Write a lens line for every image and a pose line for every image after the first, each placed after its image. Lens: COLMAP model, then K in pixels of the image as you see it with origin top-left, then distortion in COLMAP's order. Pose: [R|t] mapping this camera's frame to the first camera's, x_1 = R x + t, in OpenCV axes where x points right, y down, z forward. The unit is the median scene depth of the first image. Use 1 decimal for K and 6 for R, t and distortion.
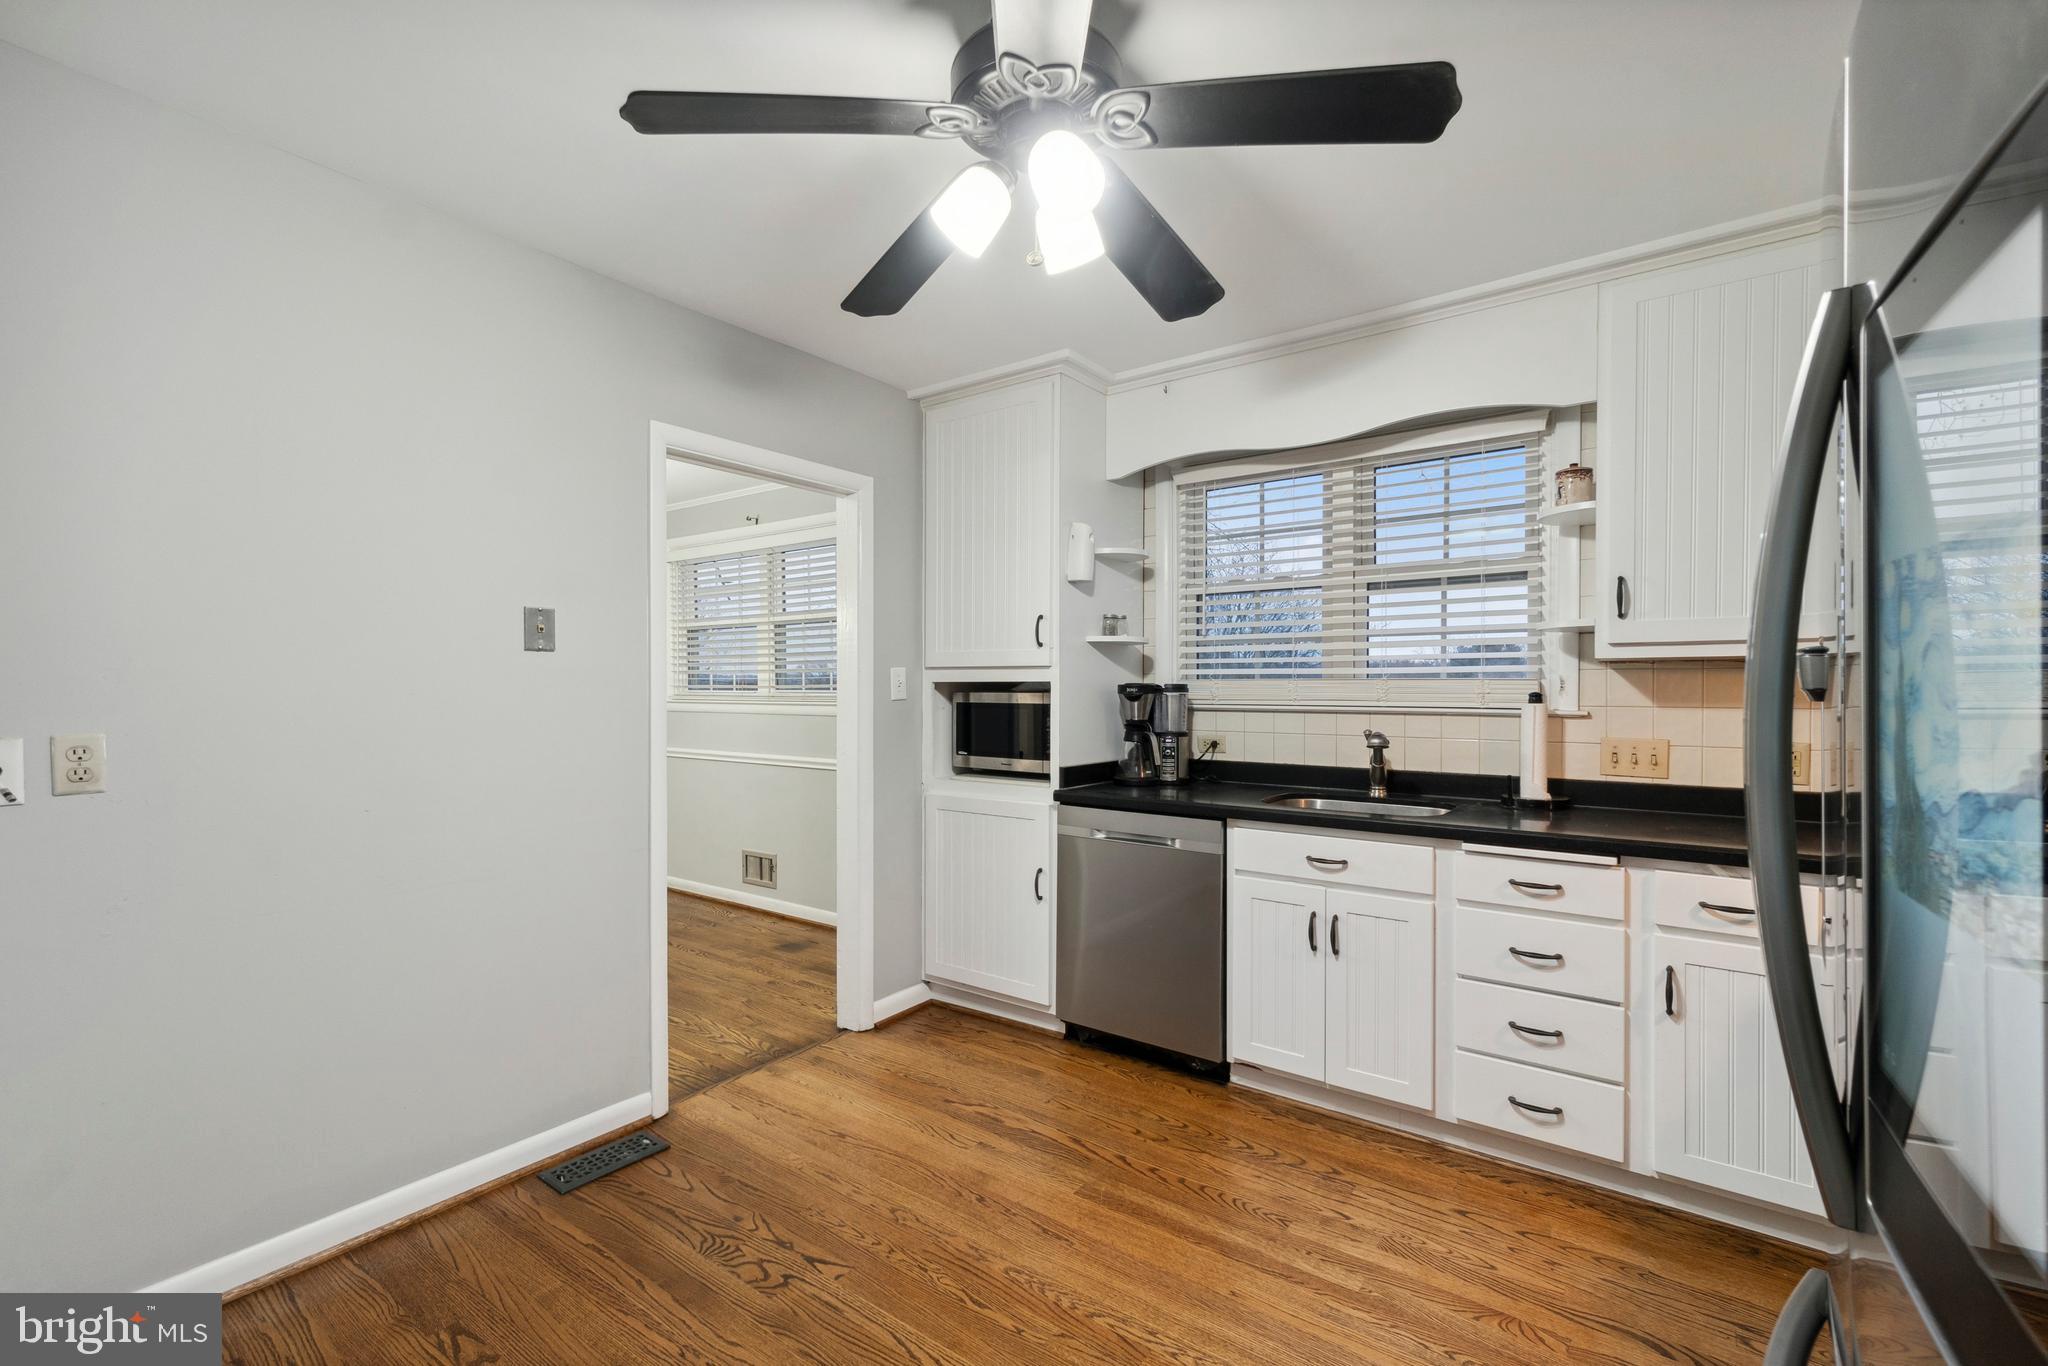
lens RADIAL K [[888.8, 0, 1042.6], [0, 888.8, 697.0], [0, 0, 1]] dist [-0.009200, 0.002059]
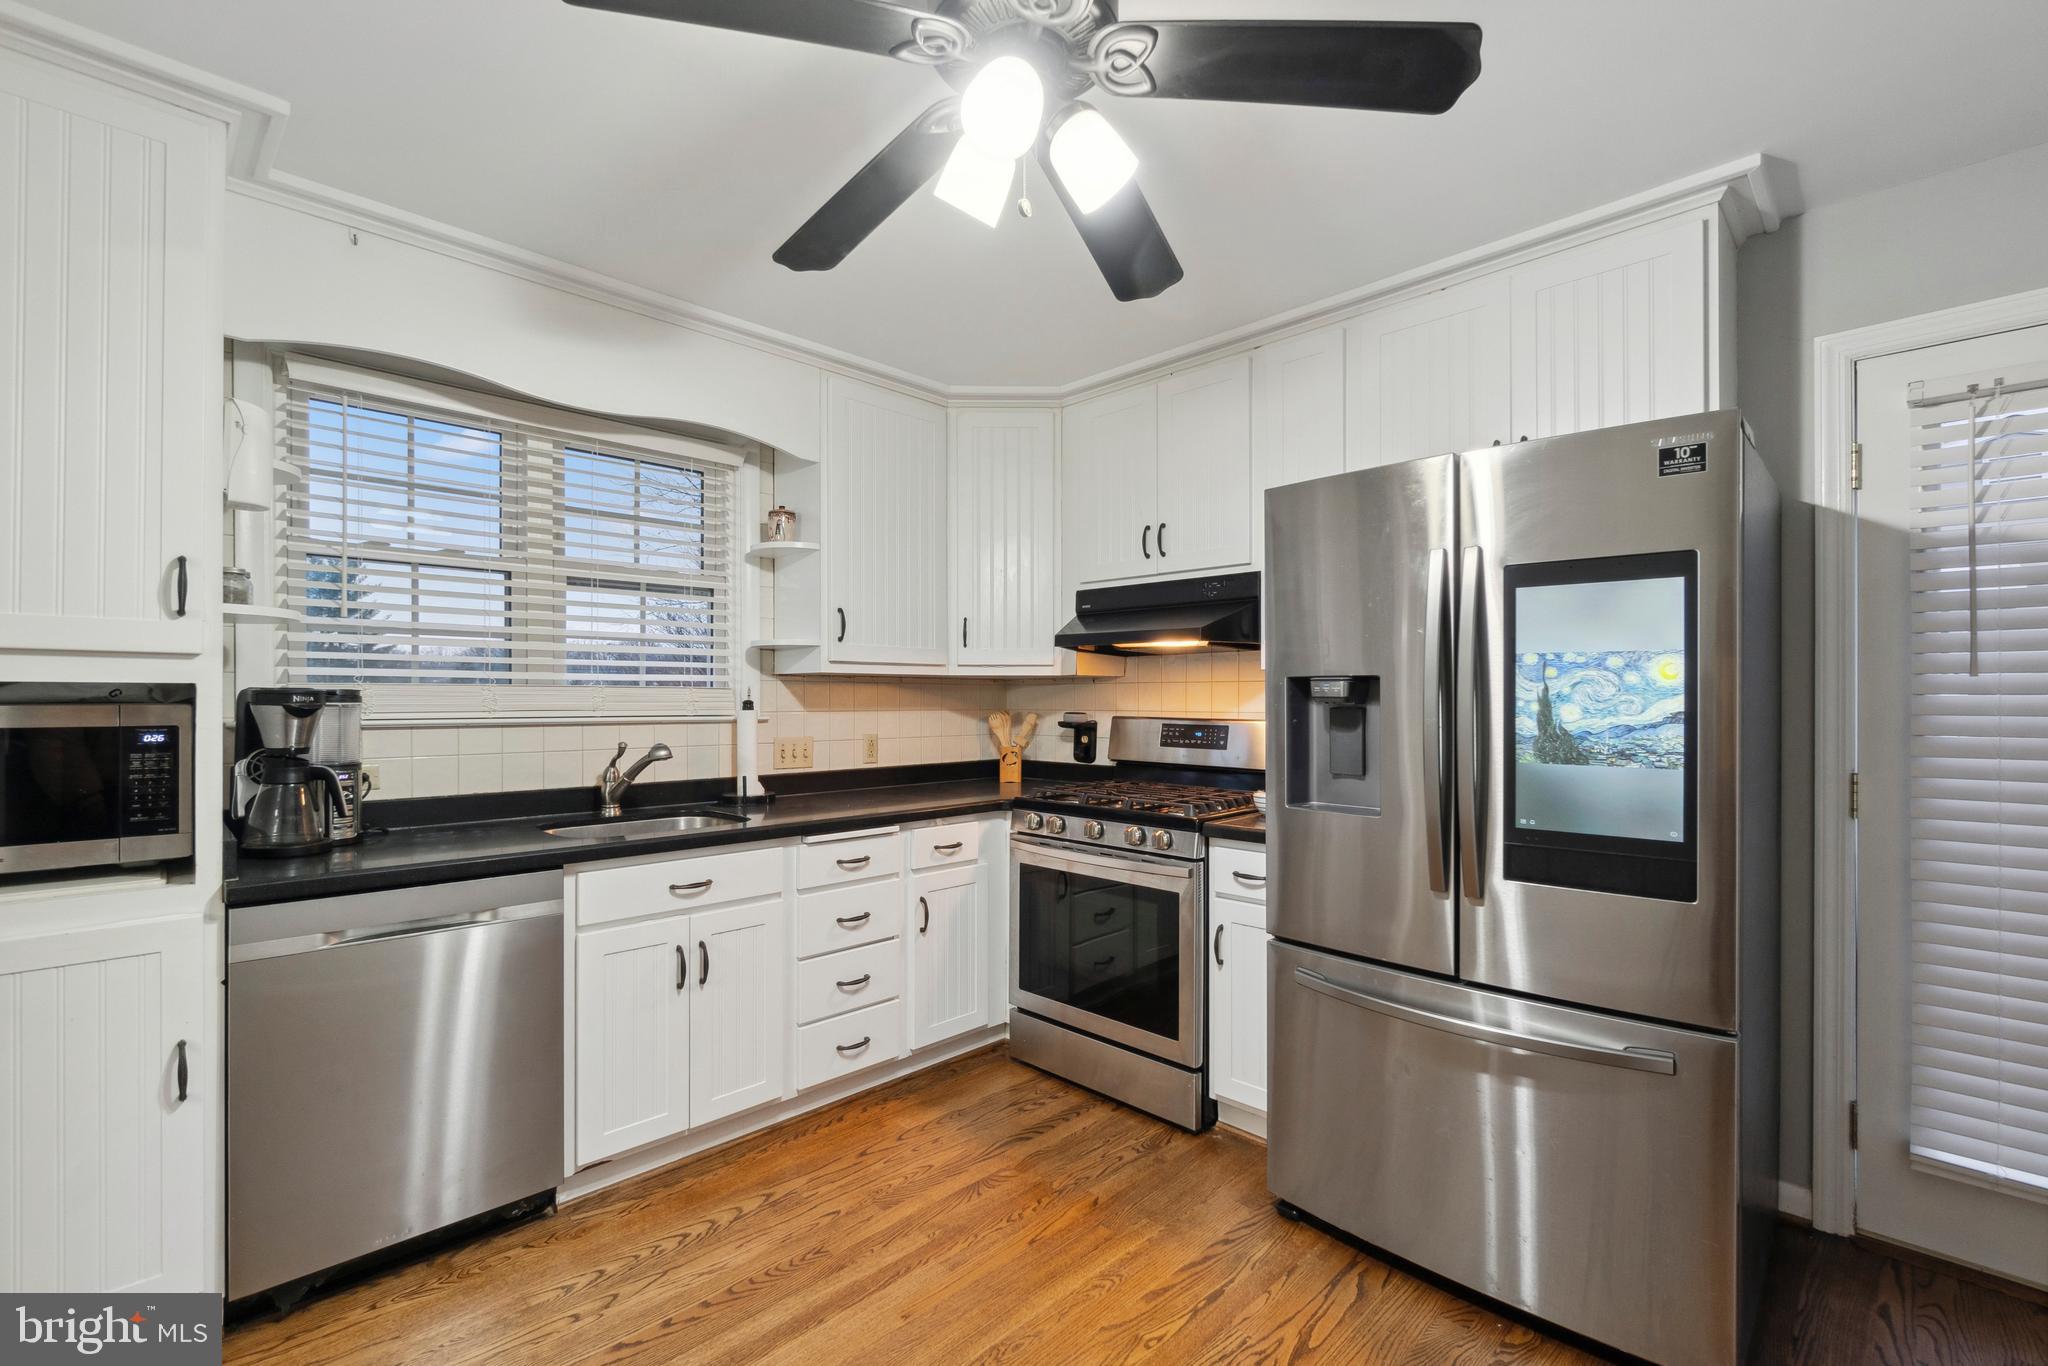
lens RADIAL K [[888.8, 0, 1008.6], [0, 888.8, 697.3], [0, 0, 1]] dist [-0.009200, 0.002059]
pose [[0.156056, -0.003017, 0.987744, -0.522976], [0.005483, 0.999983, 0.002188, -0.009923], [-0.987733, 0.005075, 0.156070, 0.520818]]
